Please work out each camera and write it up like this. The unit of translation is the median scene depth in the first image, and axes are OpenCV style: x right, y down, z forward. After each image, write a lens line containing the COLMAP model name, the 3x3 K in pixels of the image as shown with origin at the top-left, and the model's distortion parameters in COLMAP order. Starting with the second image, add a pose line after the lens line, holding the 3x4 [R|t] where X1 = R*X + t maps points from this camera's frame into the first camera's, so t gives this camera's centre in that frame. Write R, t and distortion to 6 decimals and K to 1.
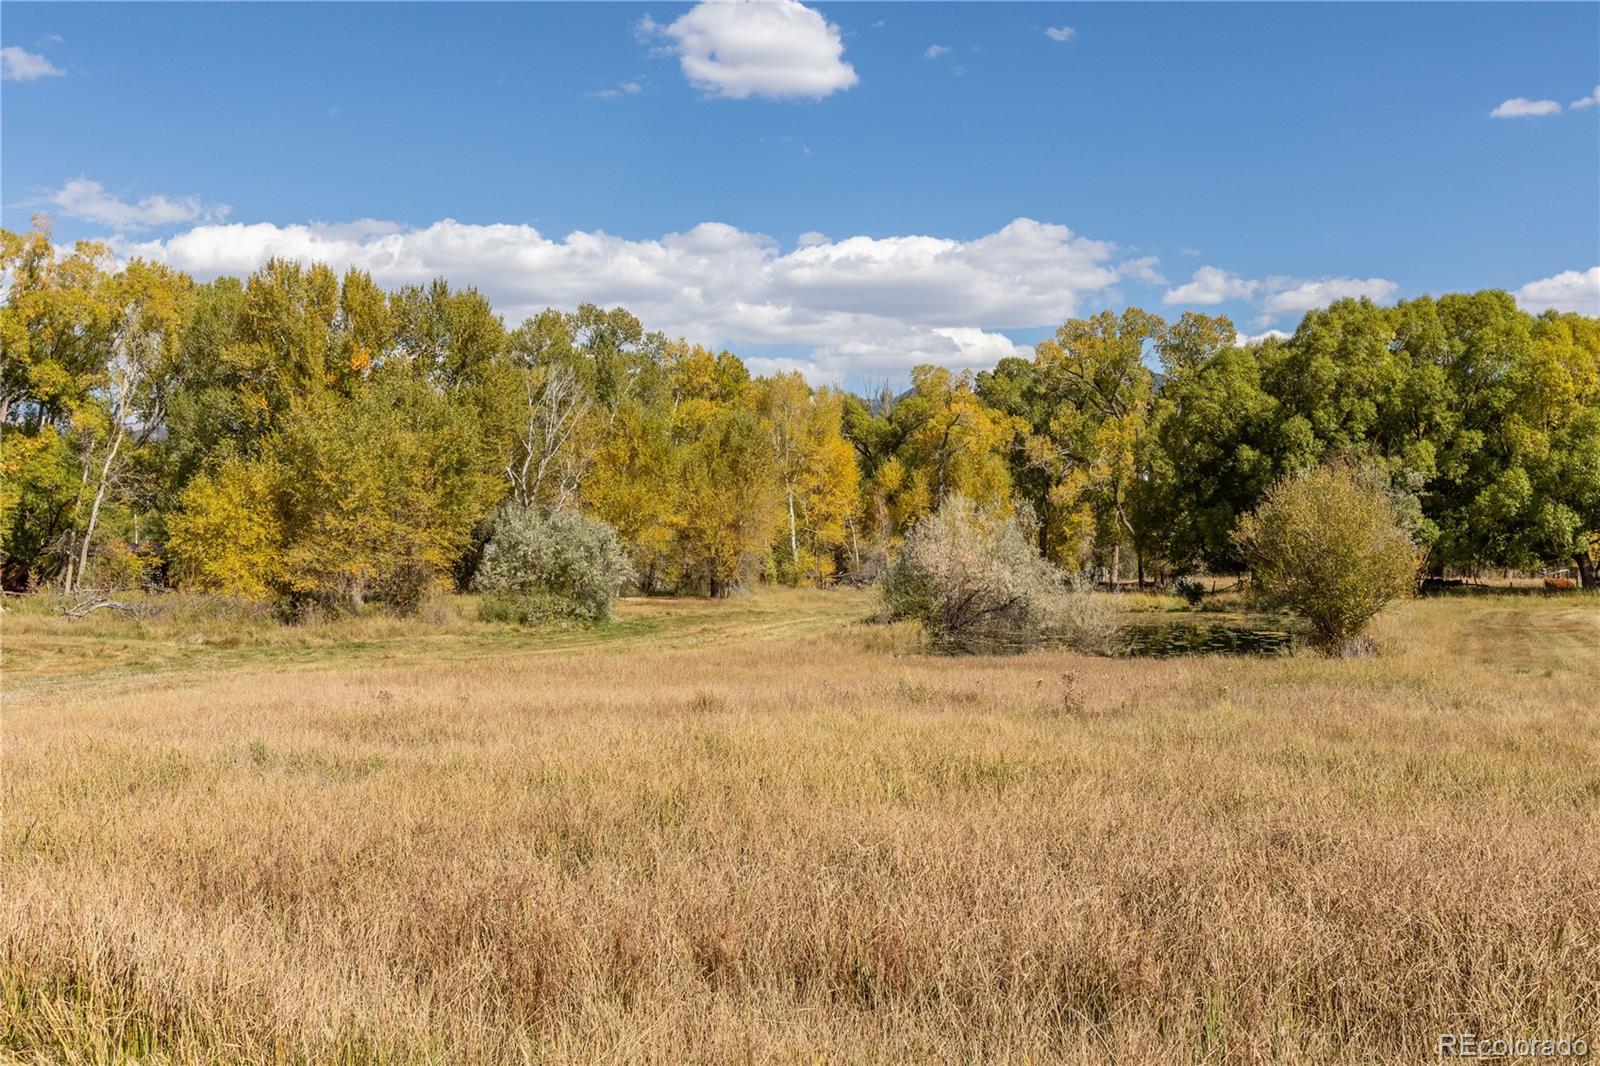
lens RADIAL K [[1557.4, 0, 795.8], [0, 1557.4, 475.0], [0, 0, 1]] dist [-0.000442, 0.000000]
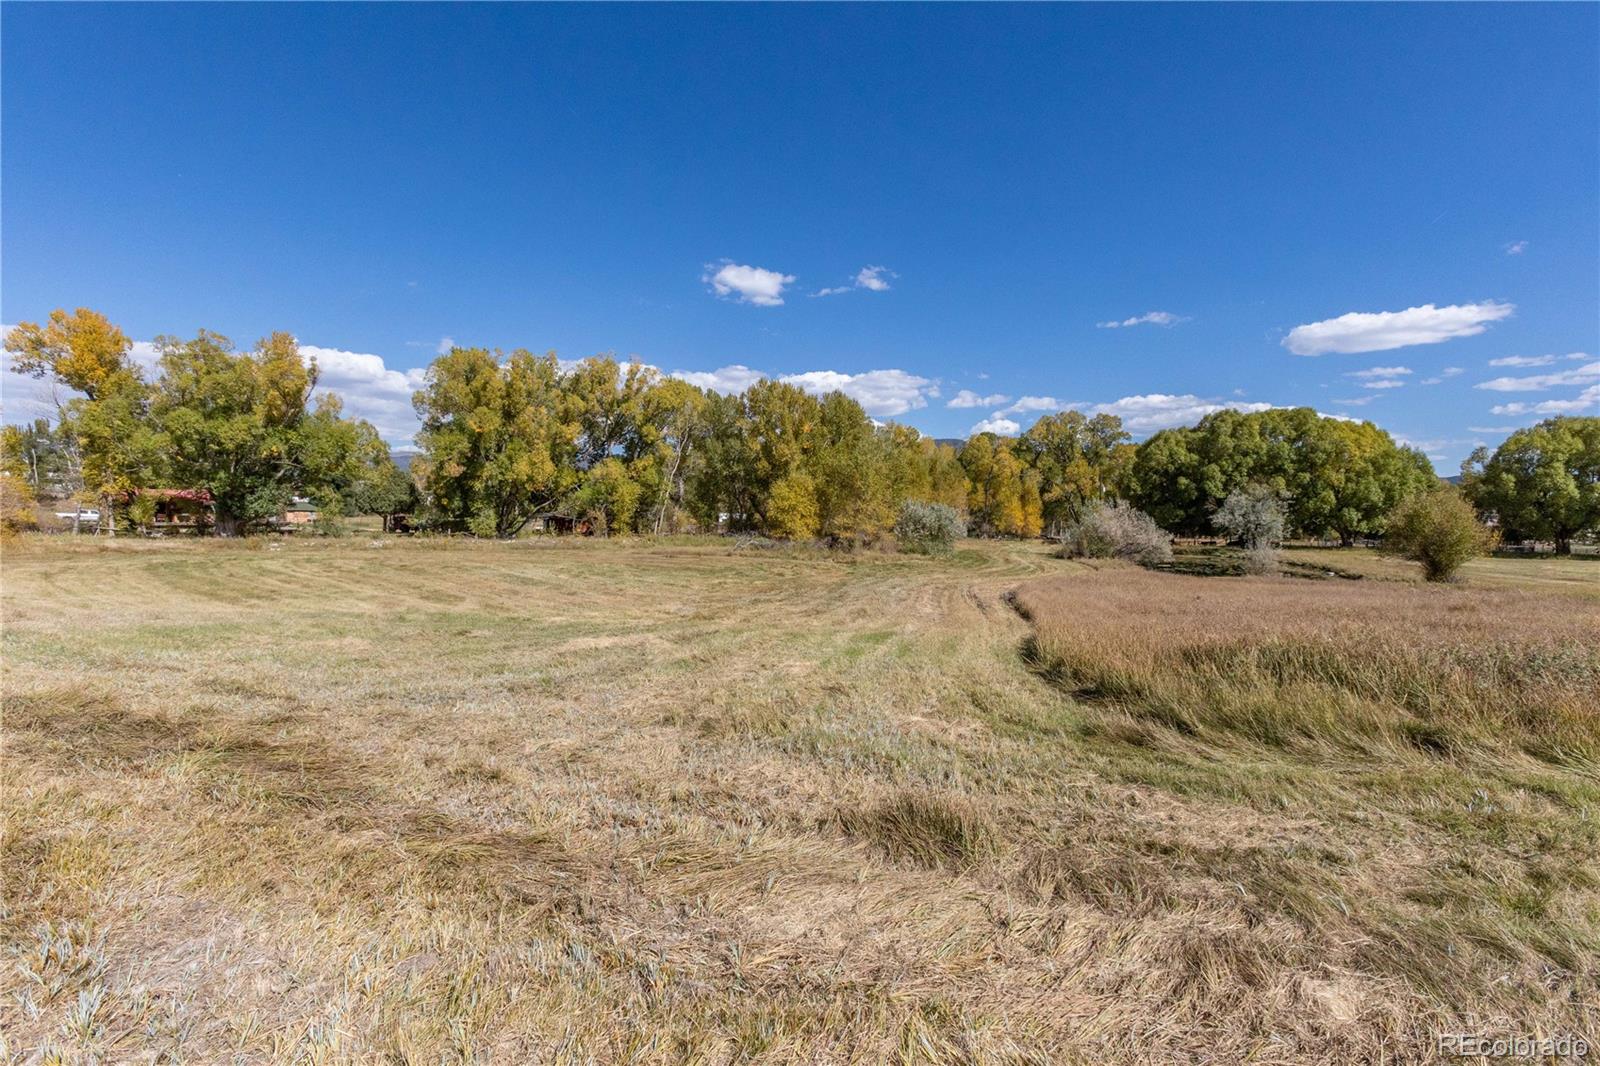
lens RADIAL K [[722.8, 0, 796.8], [0, 722.8, 528.3], [0, 0, 1]] dist [-0.002867, 0.010167]
pose [[0.999591, 0.021135, 0.019246, -0.275527], [-0.022315, 0.997743, 0.063327, 0.000551], [-0.017864, -0.063730, 0.997807, 0.011581]]
